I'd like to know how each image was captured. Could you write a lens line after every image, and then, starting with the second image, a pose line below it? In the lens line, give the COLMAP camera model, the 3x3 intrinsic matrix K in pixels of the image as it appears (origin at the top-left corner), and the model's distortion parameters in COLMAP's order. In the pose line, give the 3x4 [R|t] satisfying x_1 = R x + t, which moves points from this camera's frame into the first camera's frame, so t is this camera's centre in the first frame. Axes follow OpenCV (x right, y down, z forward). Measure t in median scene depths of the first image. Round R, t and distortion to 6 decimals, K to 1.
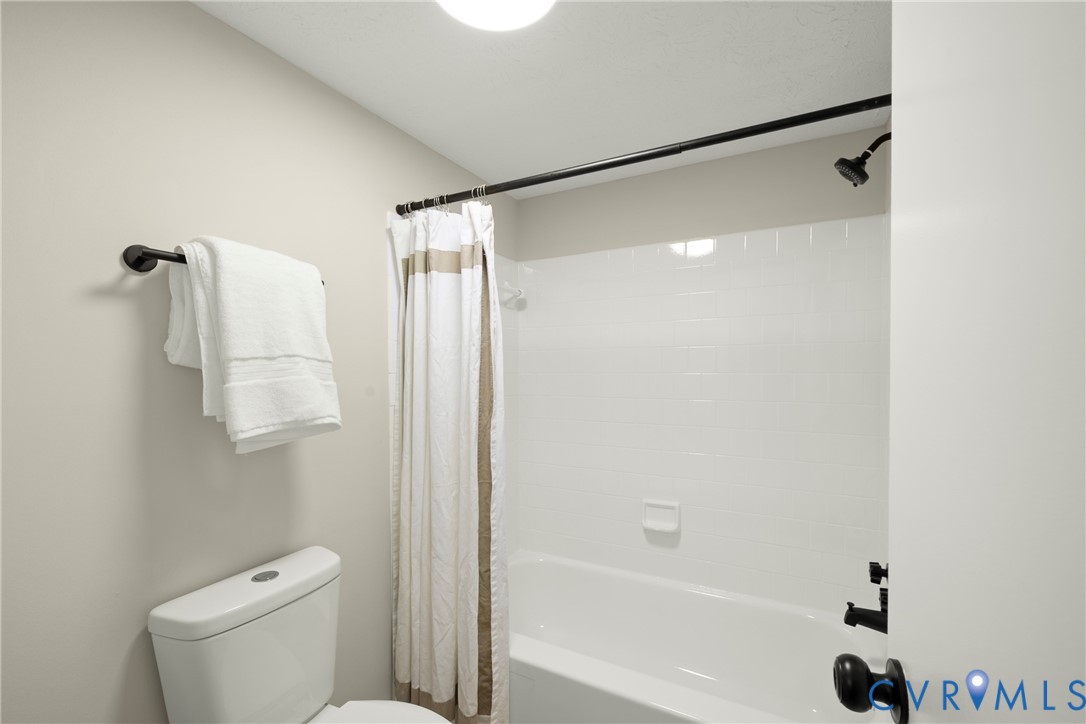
lens RADIAL K [[460.9, 0, 549.1], [0, 460.9, 361.7], [0, 0, 1]] dist [0.001899, 0.000530]
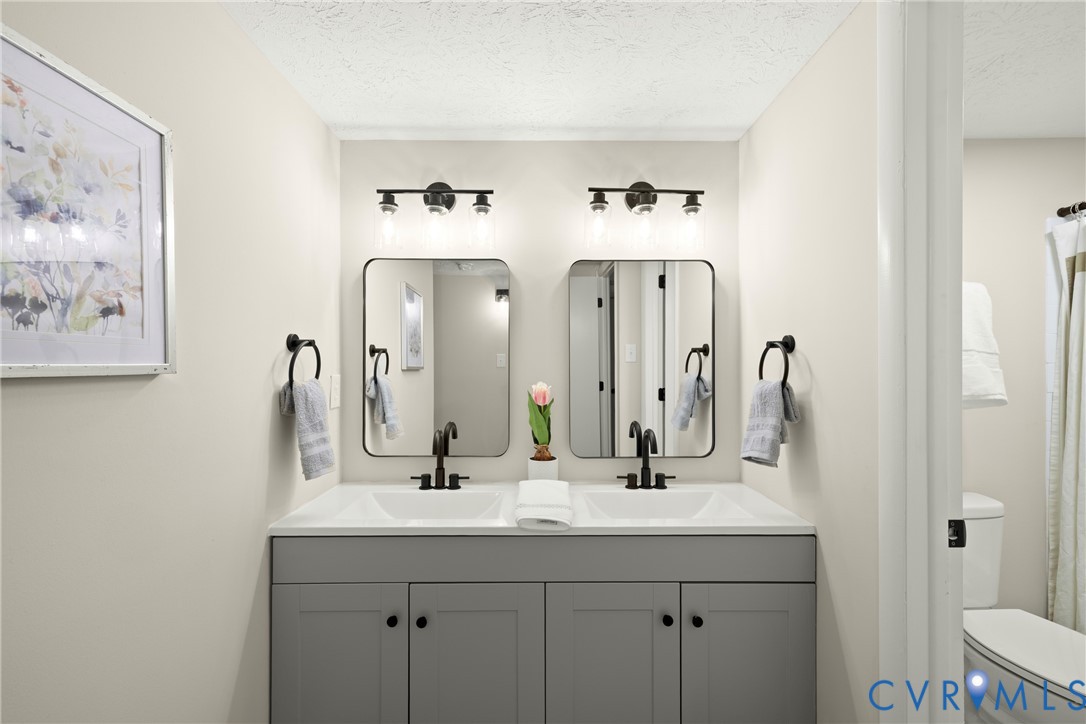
lens RADIAL K [[460.9, 0, 549.1], [0, 460.9, 361.7], [0, 0, 1]] dist [0.001899, 0.000530]
pose [[0.466884, 0.010402, -0.884257, 0.080257], [0.013959, 0.999720, 0.019130, -0.016392], [0.884208, -0.021275, 0.466608, -0.596618]]
